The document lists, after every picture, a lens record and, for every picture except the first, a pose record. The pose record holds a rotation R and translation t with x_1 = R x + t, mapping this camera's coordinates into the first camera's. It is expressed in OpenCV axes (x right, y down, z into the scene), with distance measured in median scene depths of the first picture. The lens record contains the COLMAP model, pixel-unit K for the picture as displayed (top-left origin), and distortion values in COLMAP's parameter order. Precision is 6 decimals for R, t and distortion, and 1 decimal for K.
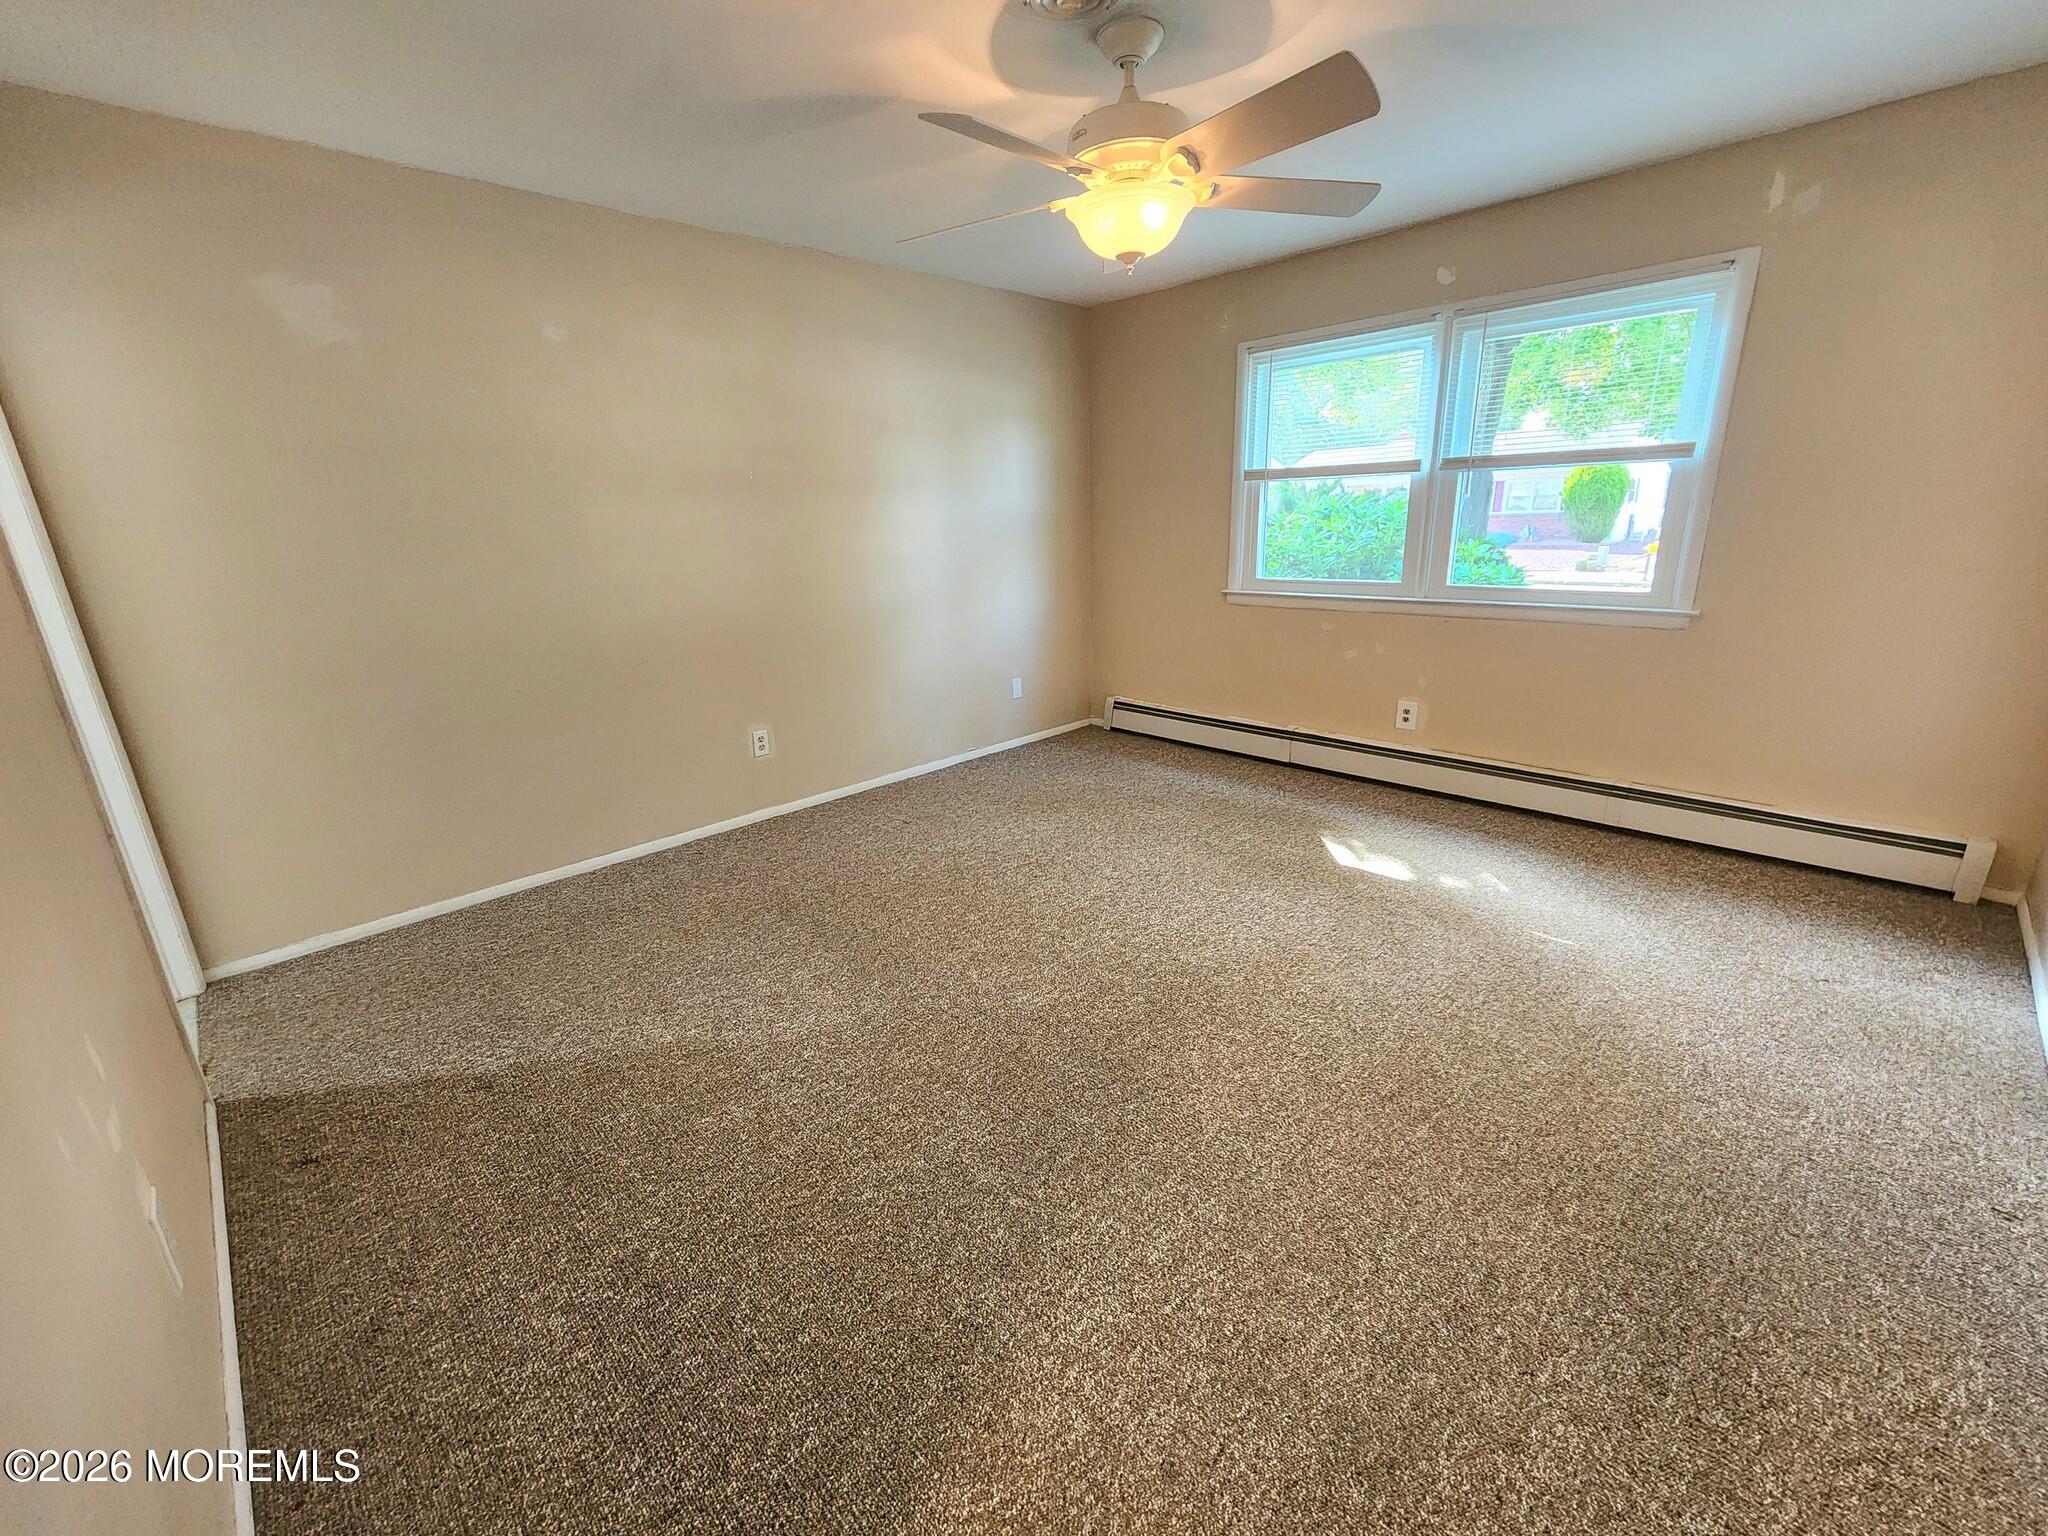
lens RADIAL K [[850.3, 0, 1027.3], [0, 850.3, 764.0], [0, 0, 1]] dist [0.000764, 0.000388]
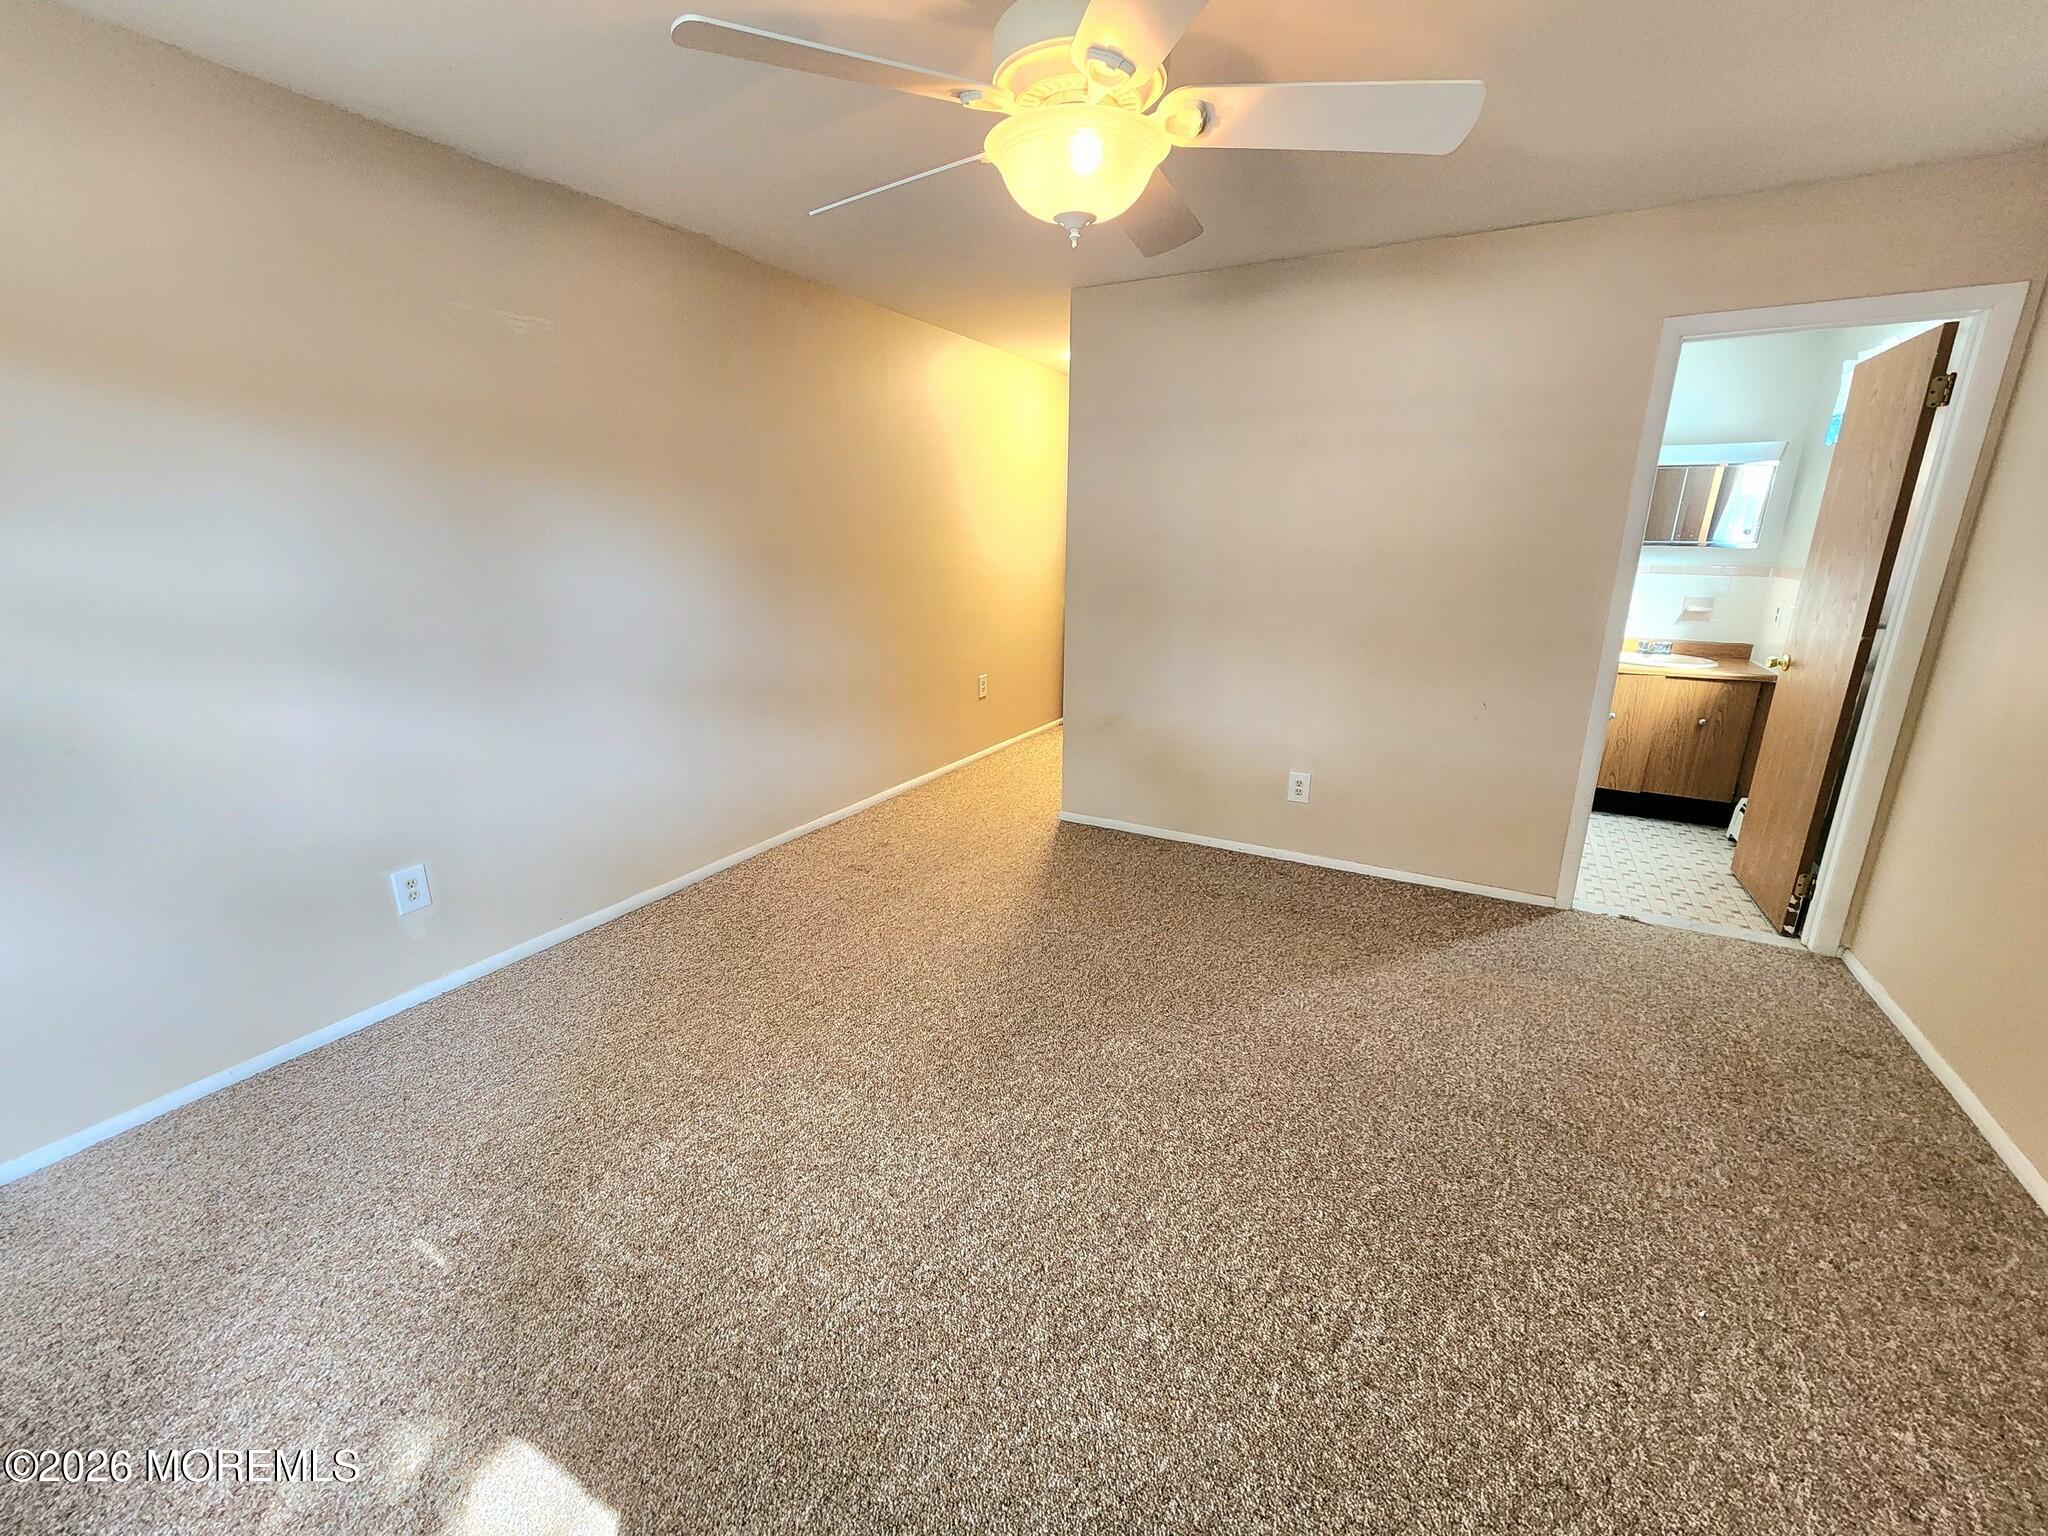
lens RADIAL K [[850.3, 0, 1027.3], [0, 850.3, 764.0], [0, 0, 1]] dist [0.000764, 0.000388]
pose [[-0.957655, 0.101325, -0.269499, 0.384432], [-0.058984, 0.847132, 0.528098, -0.576068], [0.281811, 0.521632, -0.805284, 1.754839]]
